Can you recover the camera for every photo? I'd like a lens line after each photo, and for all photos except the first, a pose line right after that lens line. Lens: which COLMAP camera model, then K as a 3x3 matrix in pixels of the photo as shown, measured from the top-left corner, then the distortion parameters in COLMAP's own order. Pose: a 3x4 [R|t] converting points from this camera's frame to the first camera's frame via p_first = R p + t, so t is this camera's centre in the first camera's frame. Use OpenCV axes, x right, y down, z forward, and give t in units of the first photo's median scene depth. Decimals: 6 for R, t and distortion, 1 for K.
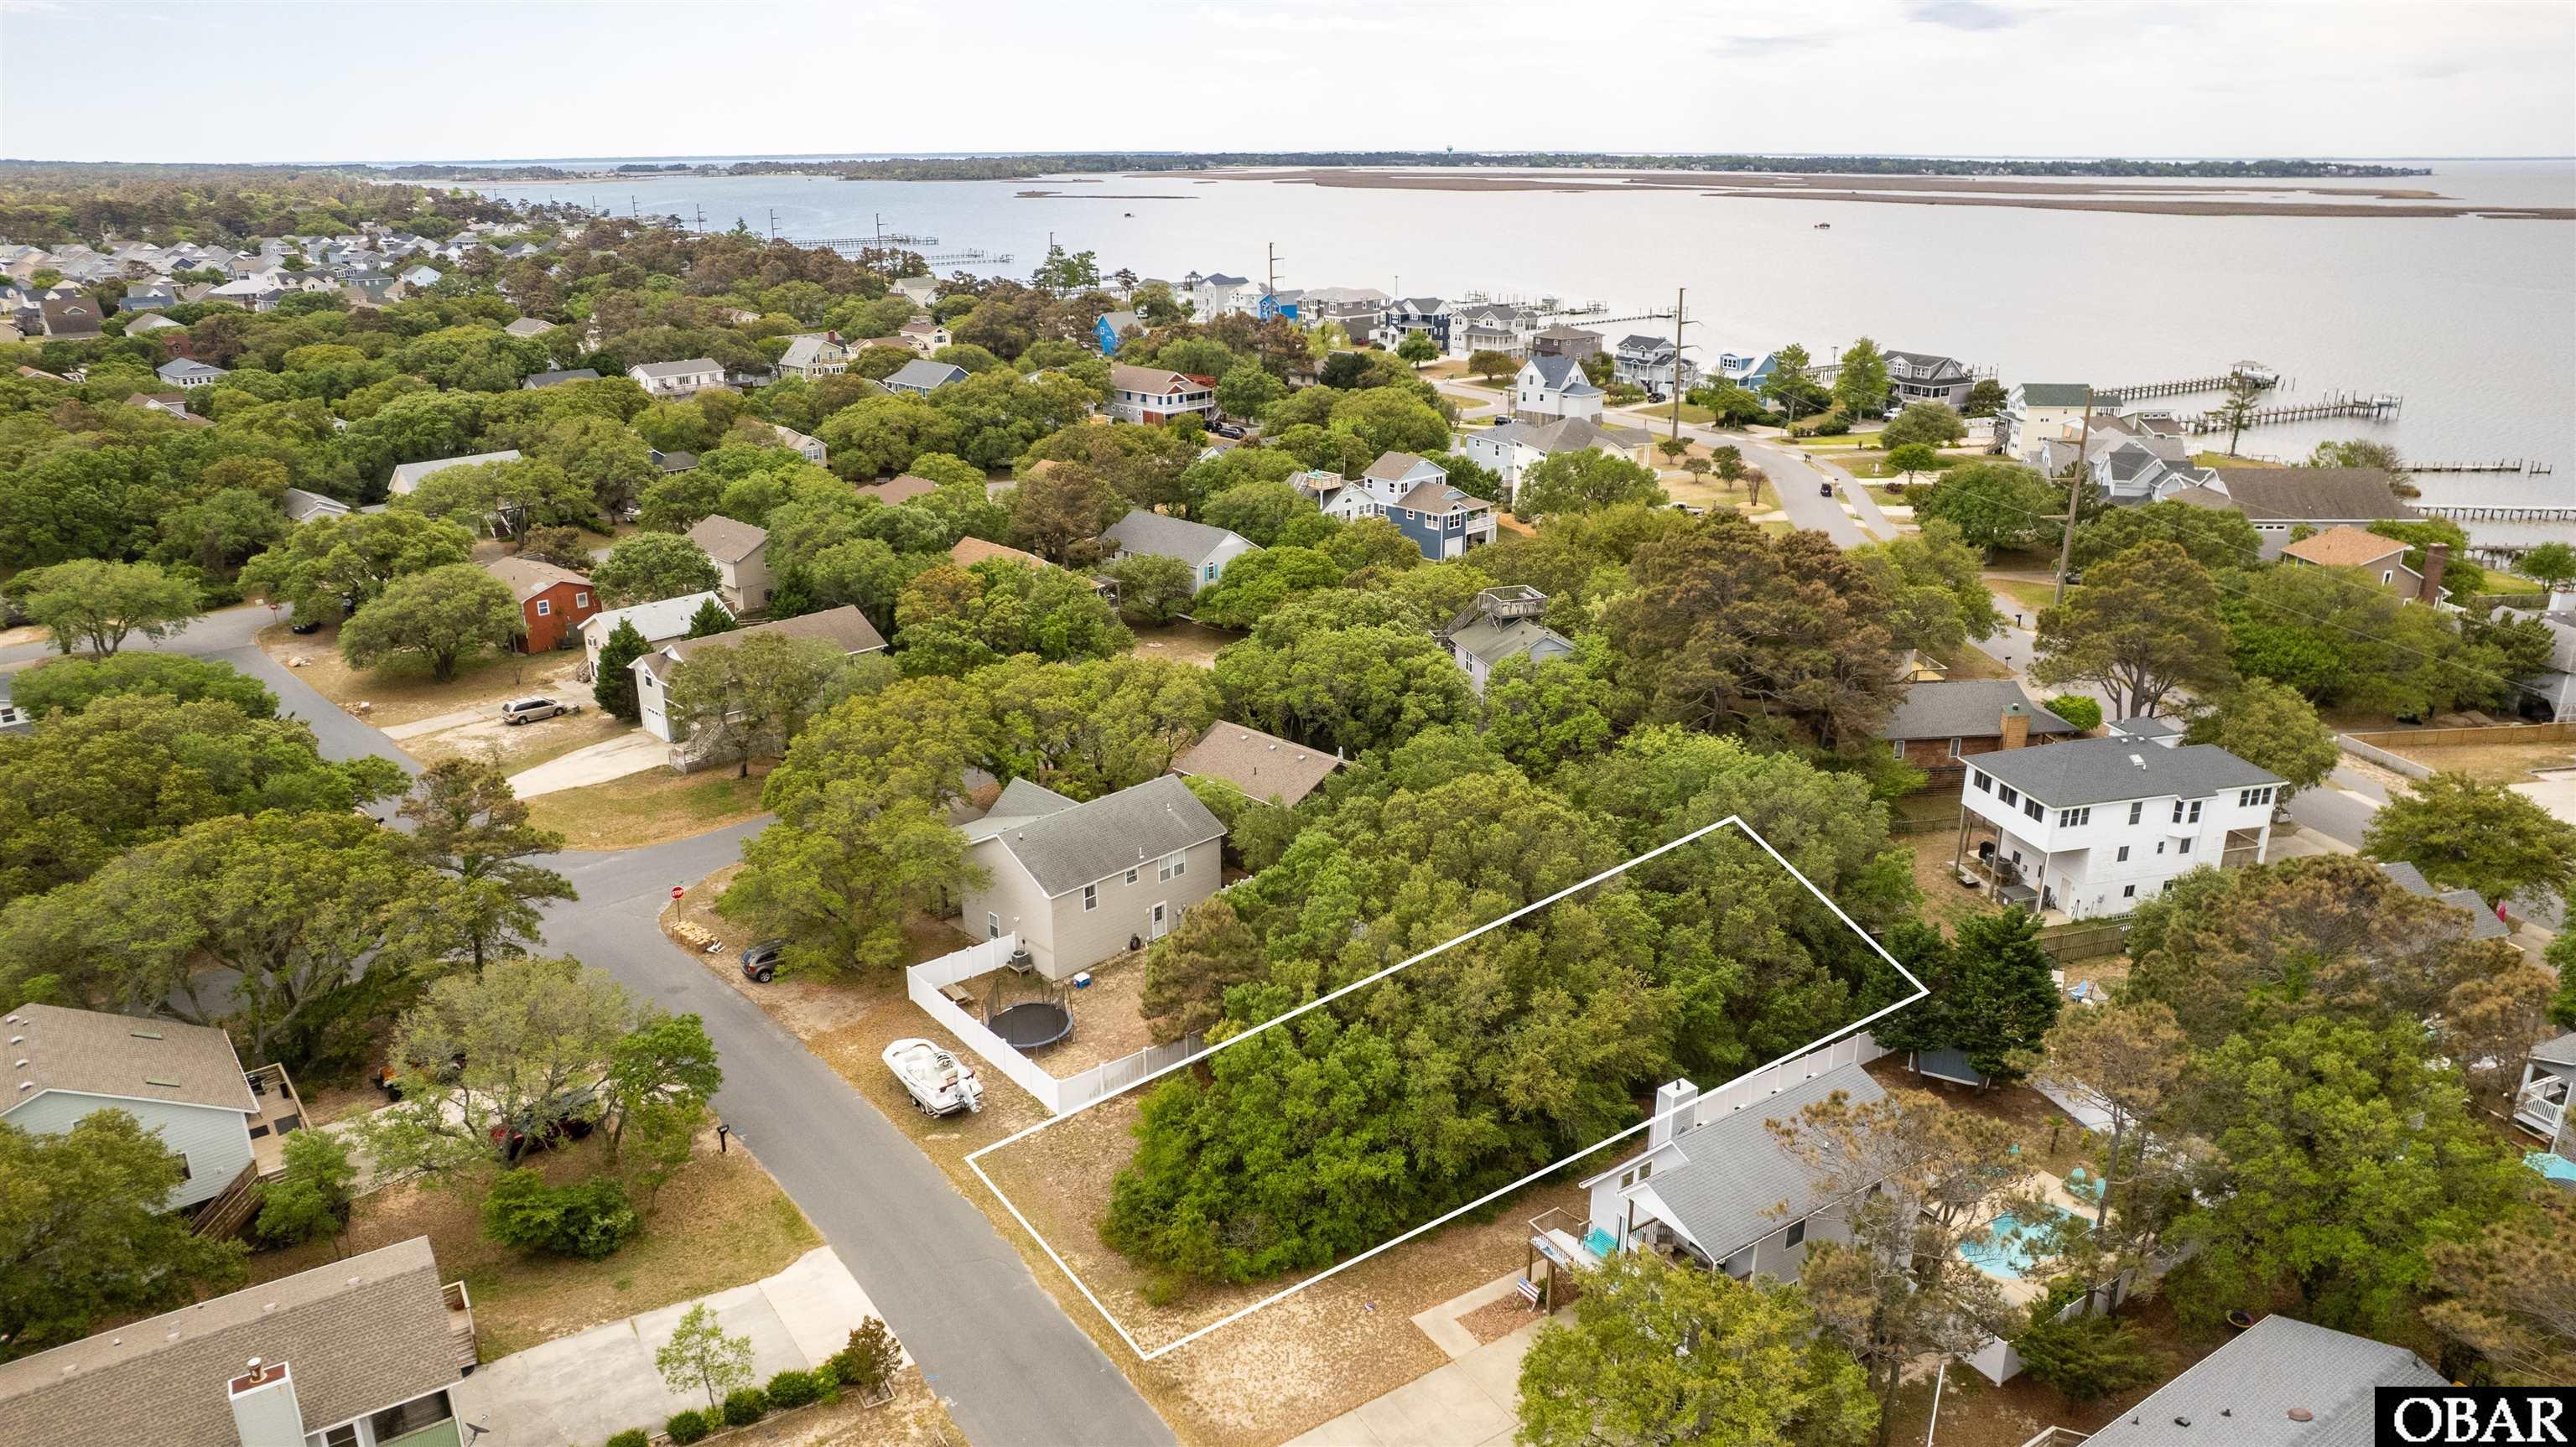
lens RADIAL K [[1678.0, 0, 1281.4], [0, 1678.0, 726.4], [0, 0, 1]] dist [-0.078657, 0.071563]
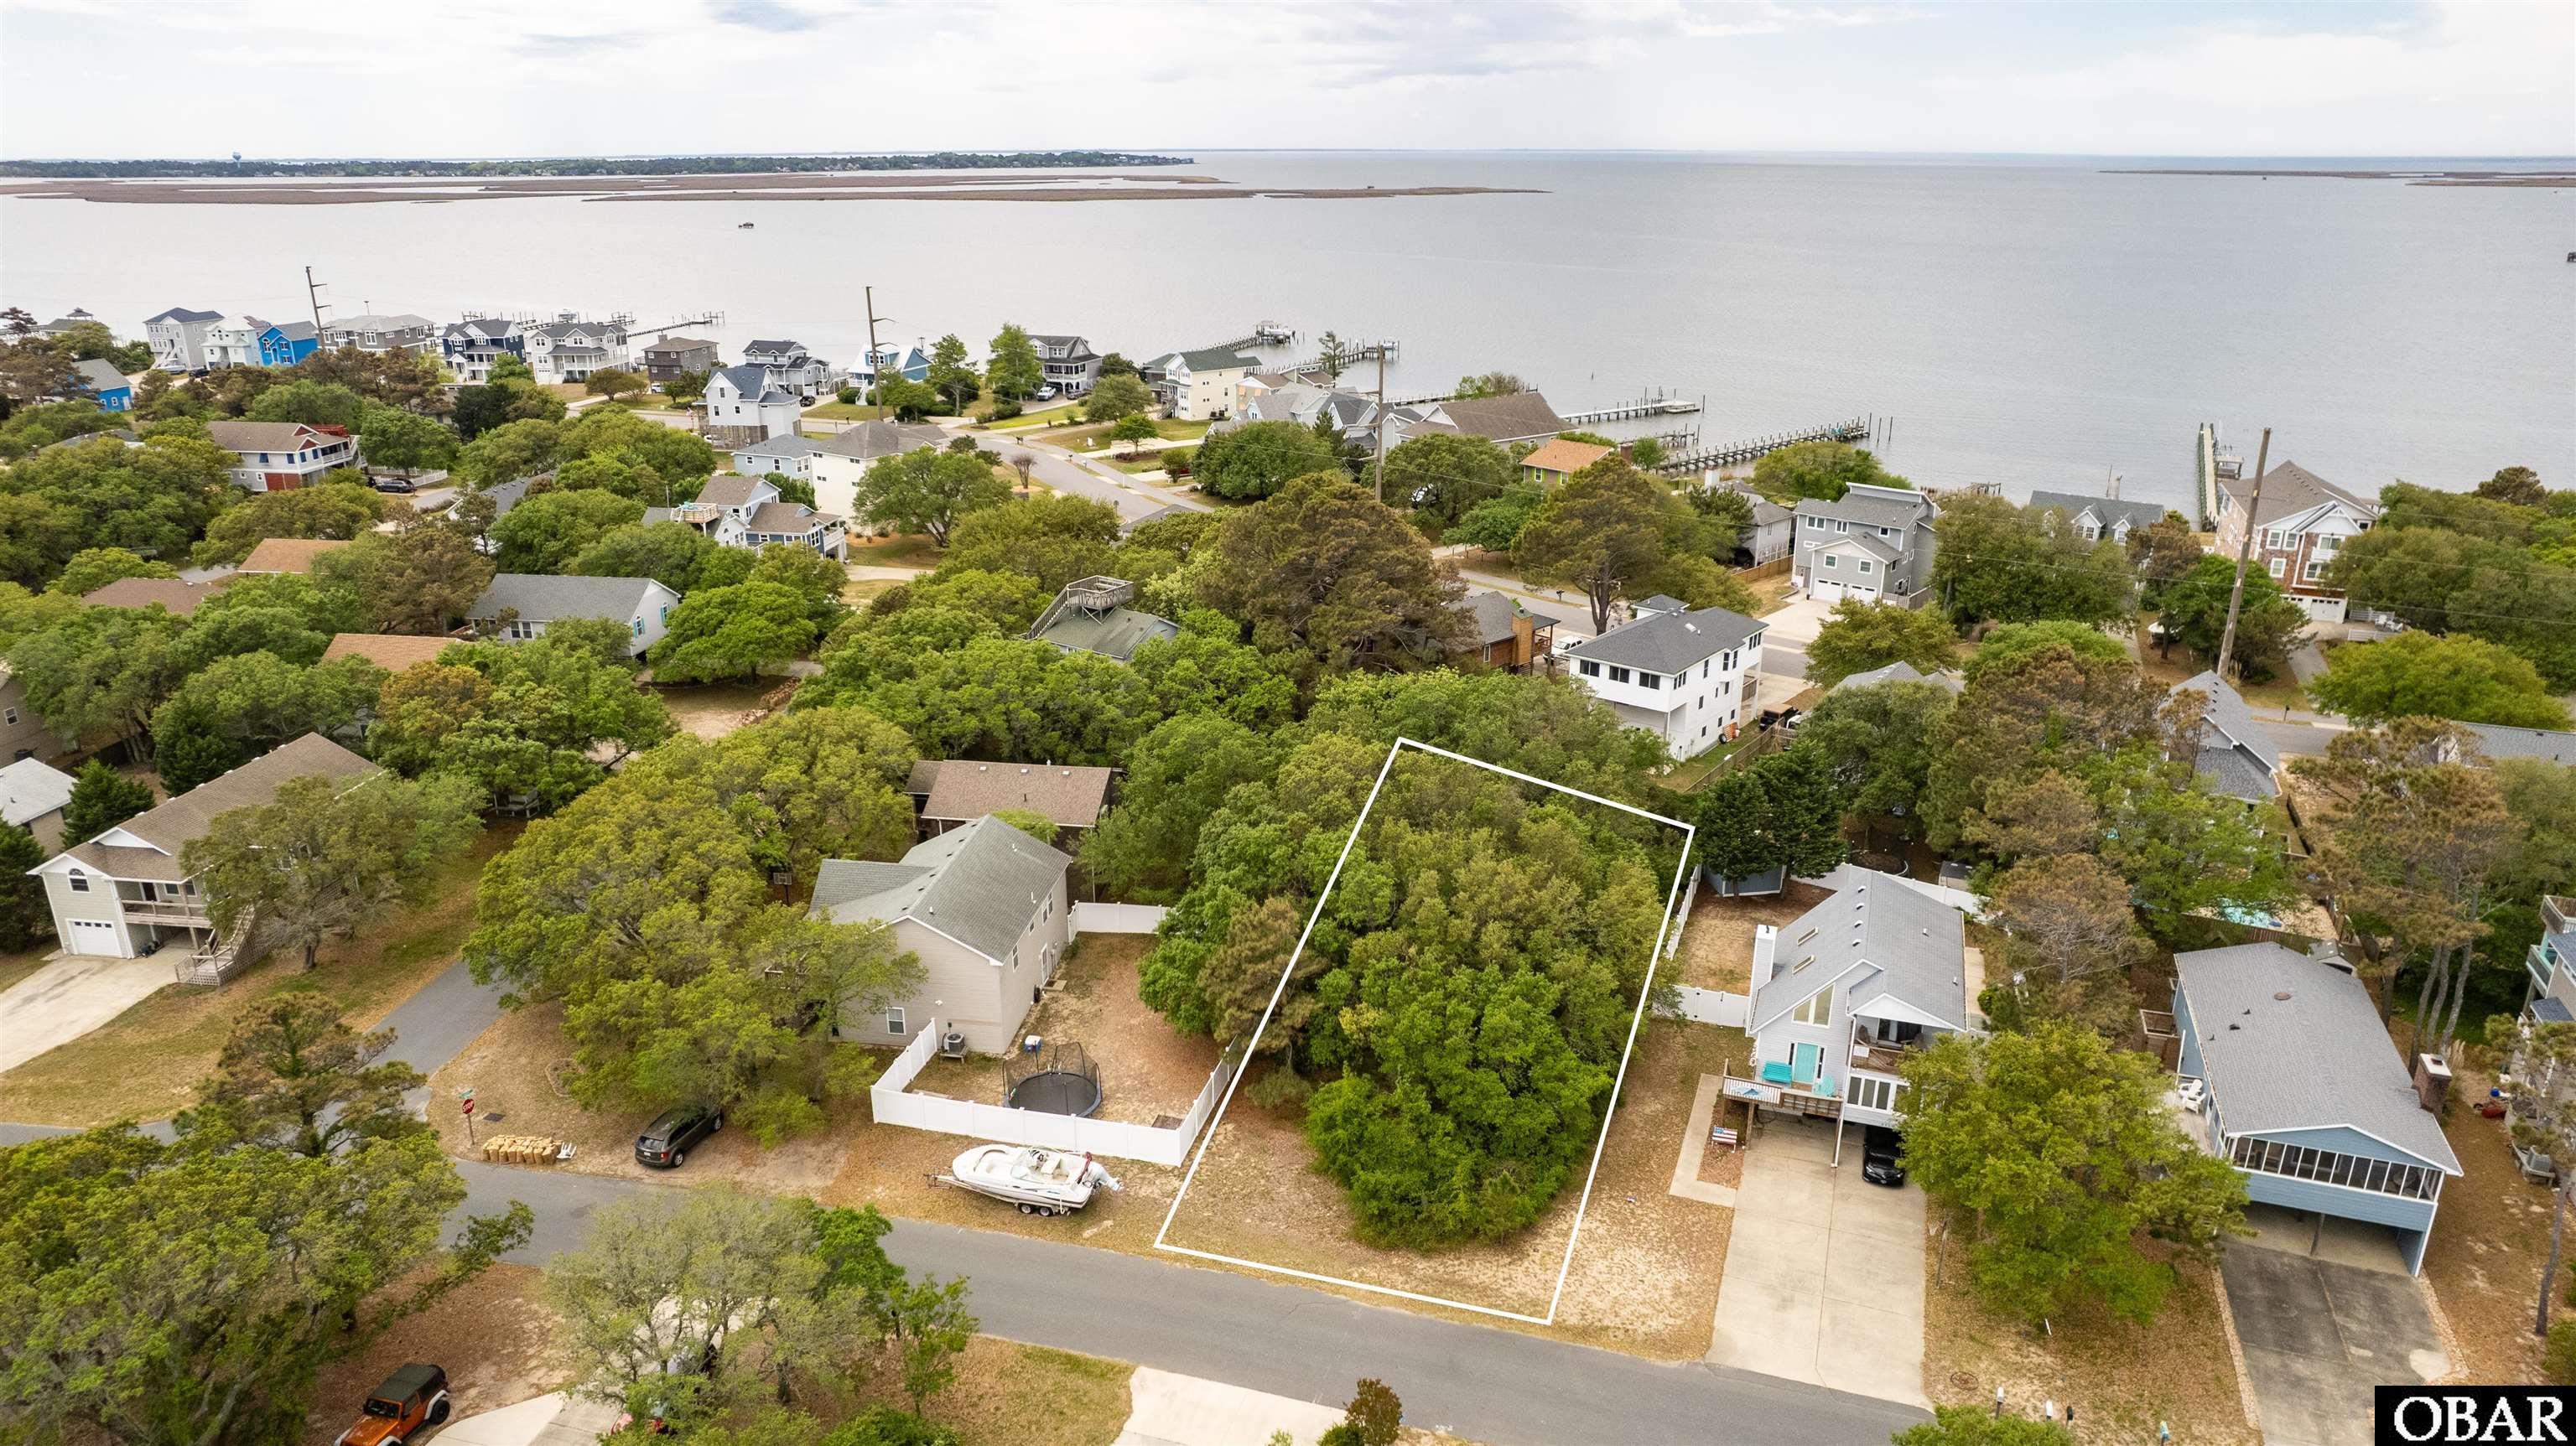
lens RADIAL K [[1688.9, 0, 1279.3], [0, 1688.9, 727.1], [0, 0, 1]] dist [-0.081248, 0.075673]
pose [[0.799184, -0.197289, 0.567786, -0.224808], [0.198128, 0.978273, 0.061048, -0.021687], [-0.567494, 0.063706, 0.820909, 0.068133]]
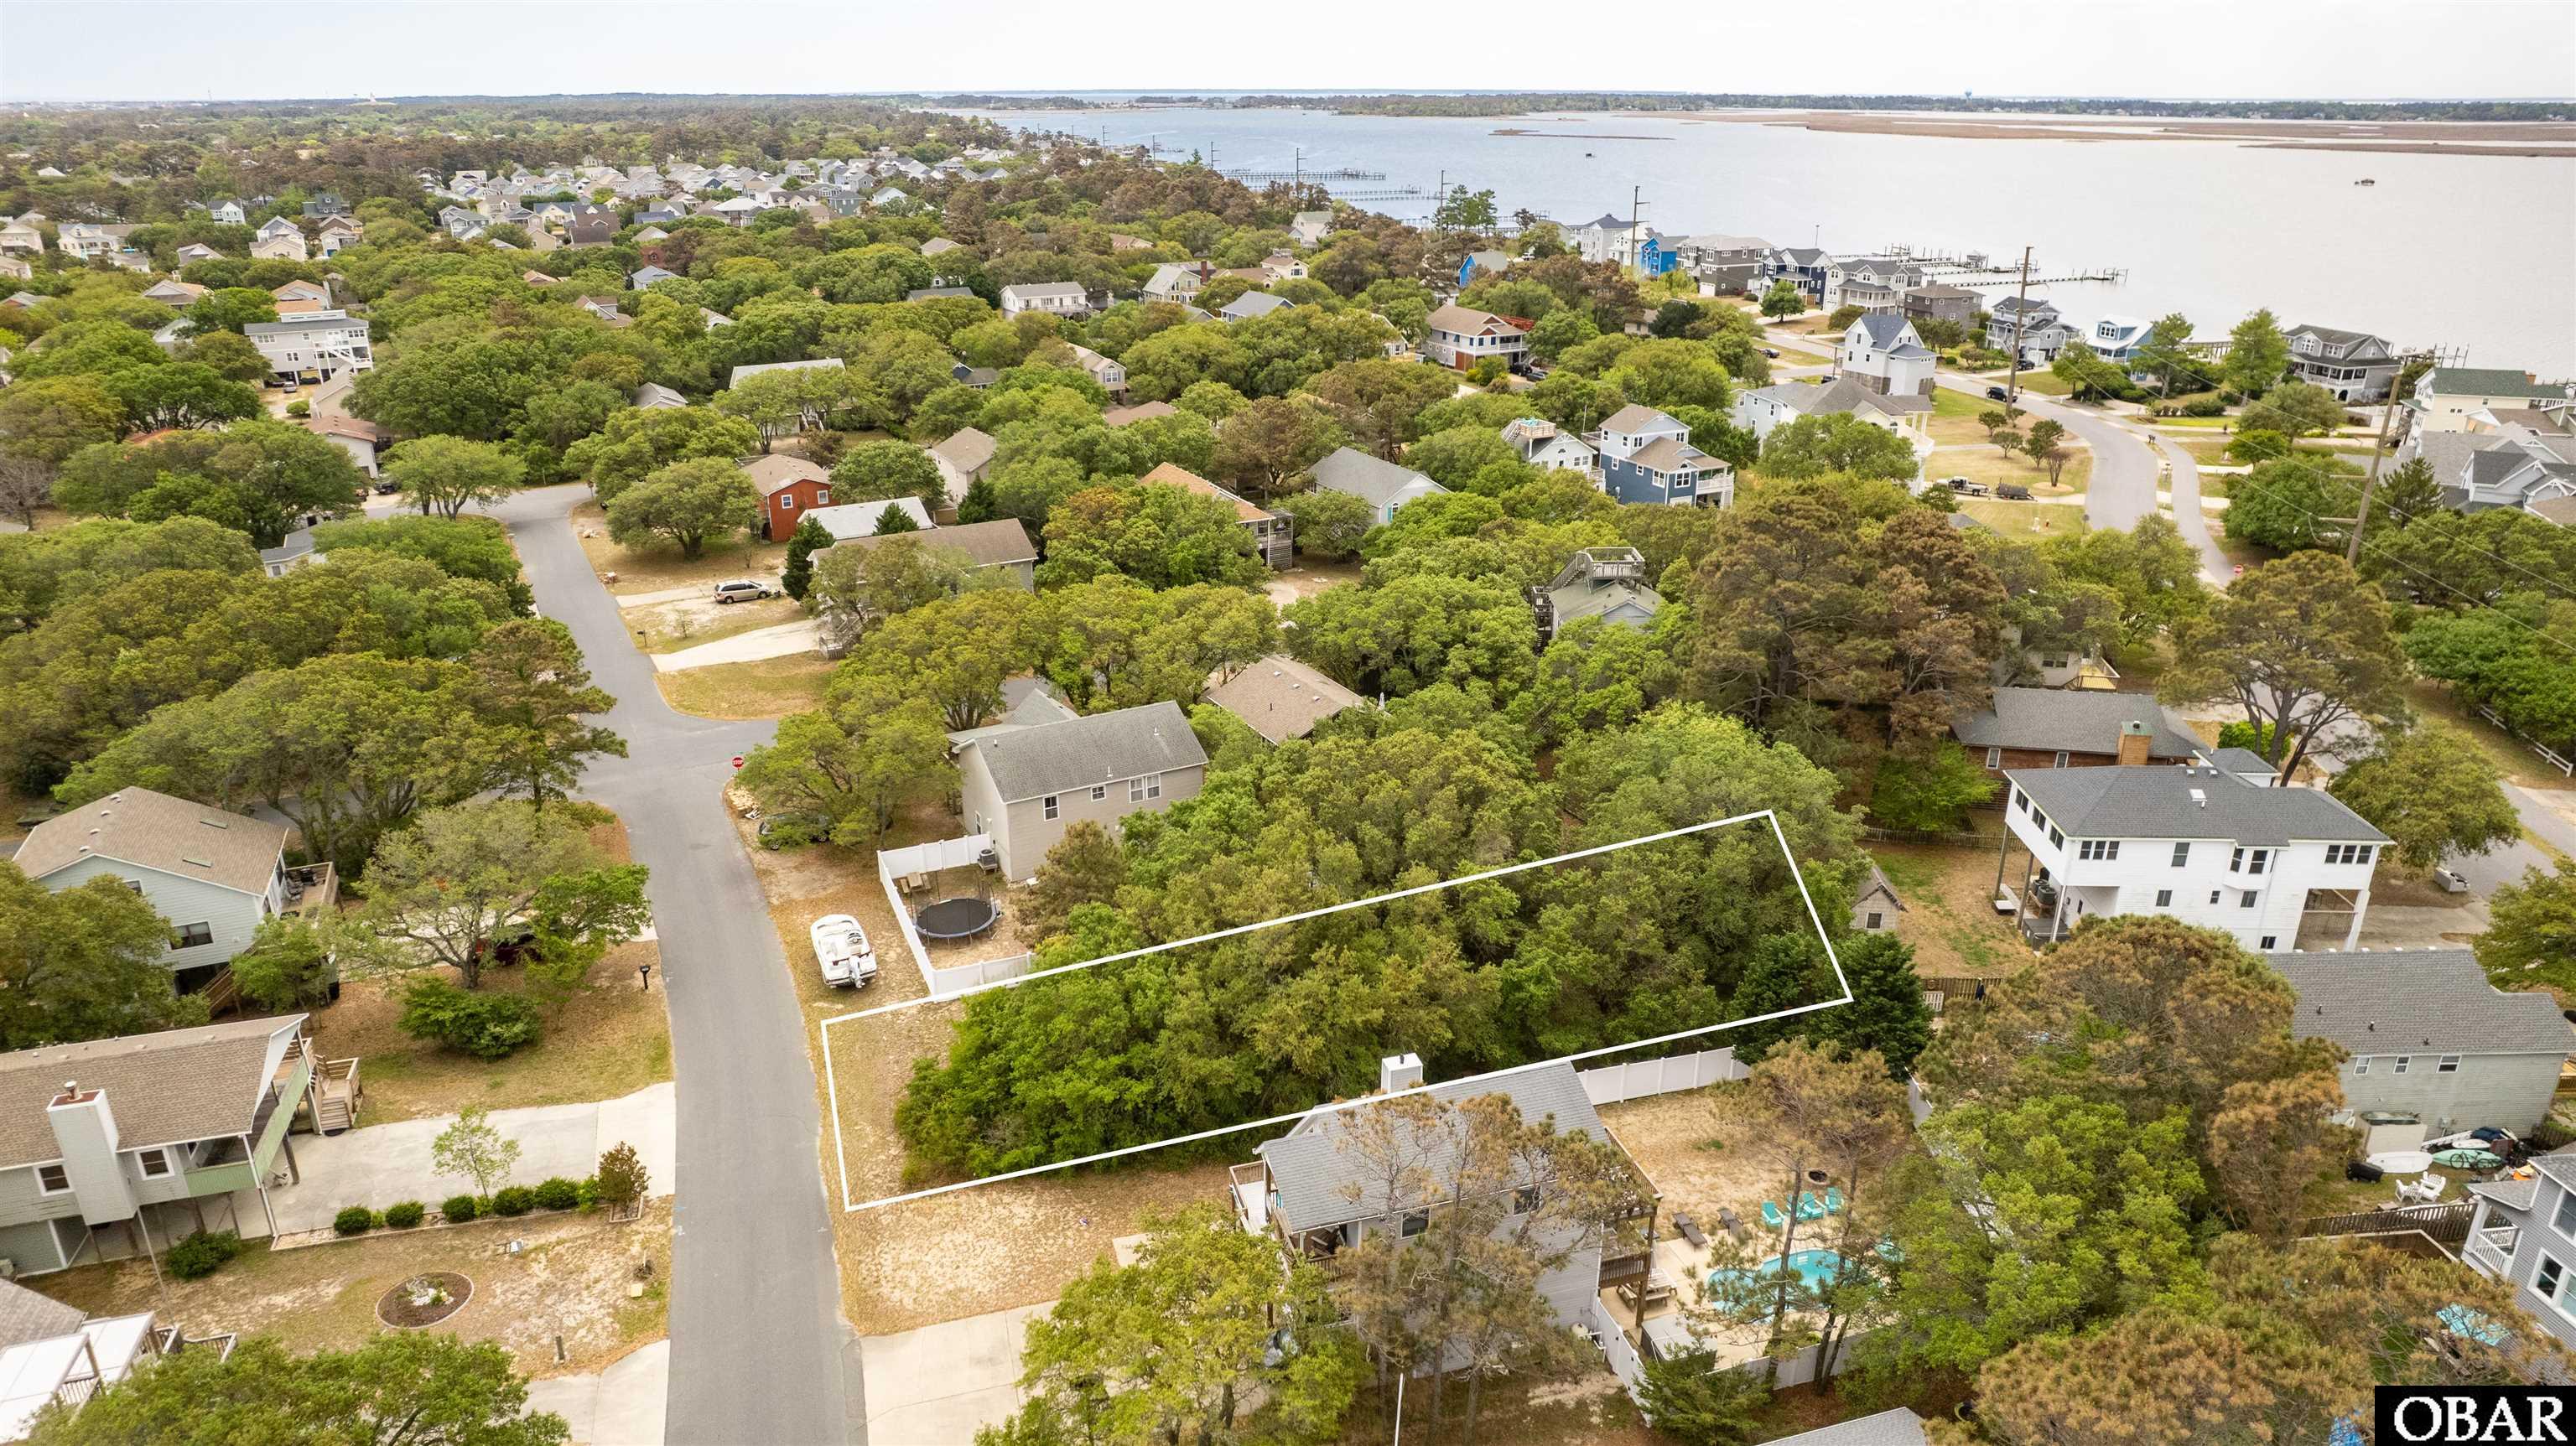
lens RADIAL K [[1656.2, 0, 1288.0], [0, 1656.2, 723.0], [0, 0, 1]] dist [-0.077602, 0.067222]
pose [[0.960063, 0.103890, -0.259781, 0.132531], [-0.094354, 0.994335, 0.048950, -0.007159], [0.263395, -0.022483, 0.964426, 0.017197]]
